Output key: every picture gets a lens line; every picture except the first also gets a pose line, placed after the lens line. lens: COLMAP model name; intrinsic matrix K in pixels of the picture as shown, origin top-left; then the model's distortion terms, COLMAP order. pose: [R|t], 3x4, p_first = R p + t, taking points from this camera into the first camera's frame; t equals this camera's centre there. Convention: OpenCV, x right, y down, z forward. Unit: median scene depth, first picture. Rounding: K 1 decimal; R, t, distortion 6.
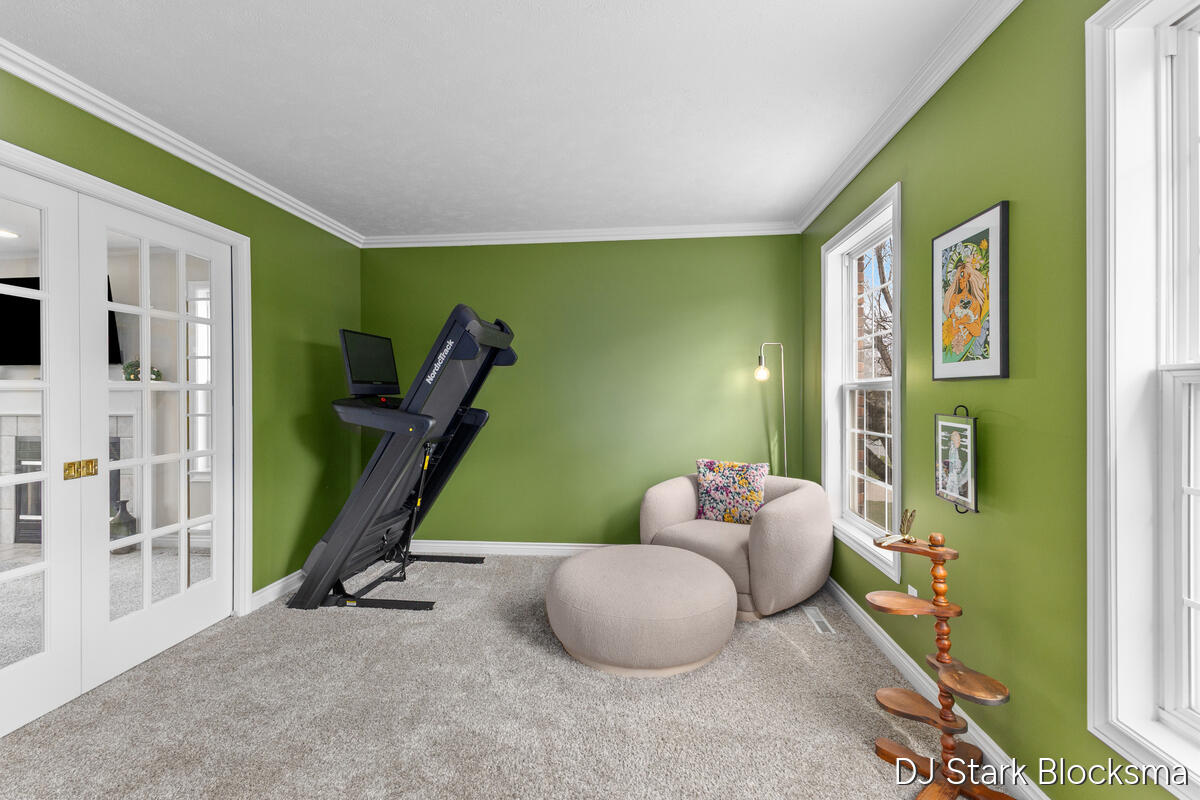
lens RADIAL K [[517.3, 0, 600.5], [0, 517.3, 396.6], [0, 0, 1]] dist [0.000927, -0.000021]
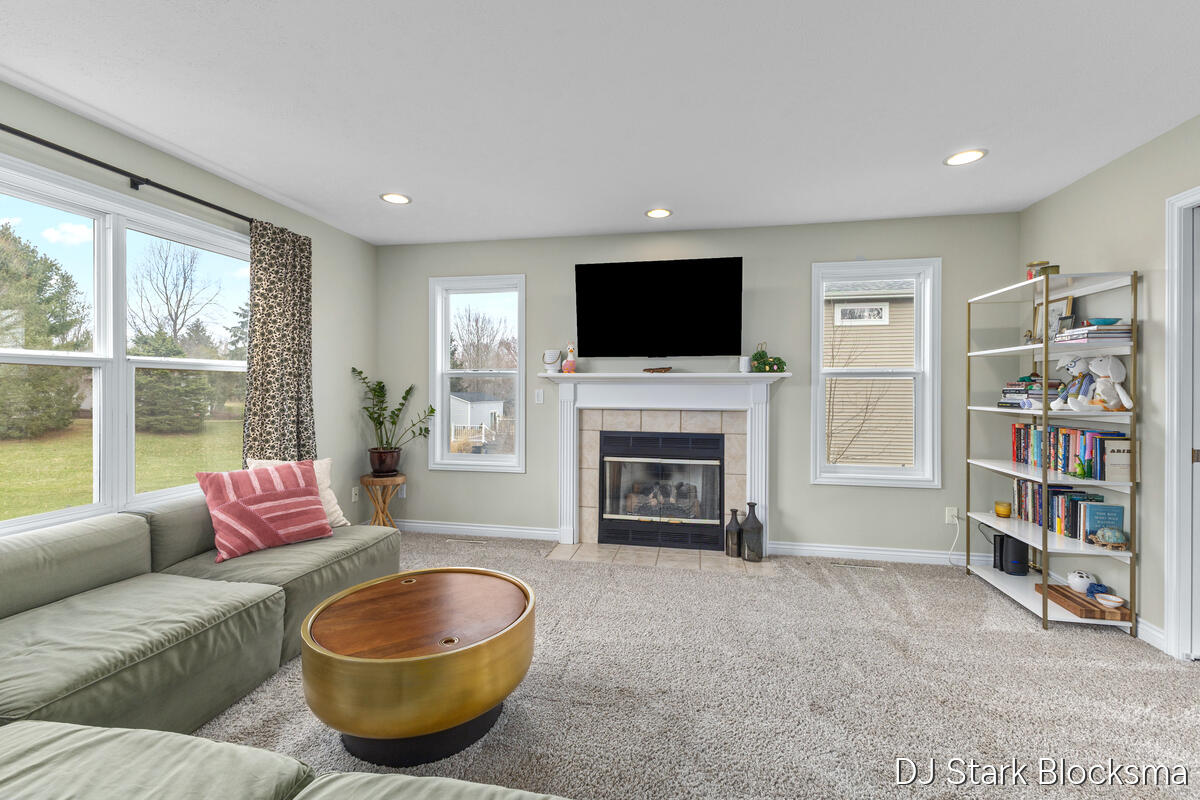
lens RADIAL K [[517.3, 0, 599.2], [0, 517.3, 398.0], [0, 0, 1]] dist [0.000927, -0.000021]
pose [[0.993493, 0.005538, -0.113761, -1.024266], [-0.002991, 0.999741, 0.022546, -0.004608], [0.113857, -0.022059, 0.993252, 0.064547]]
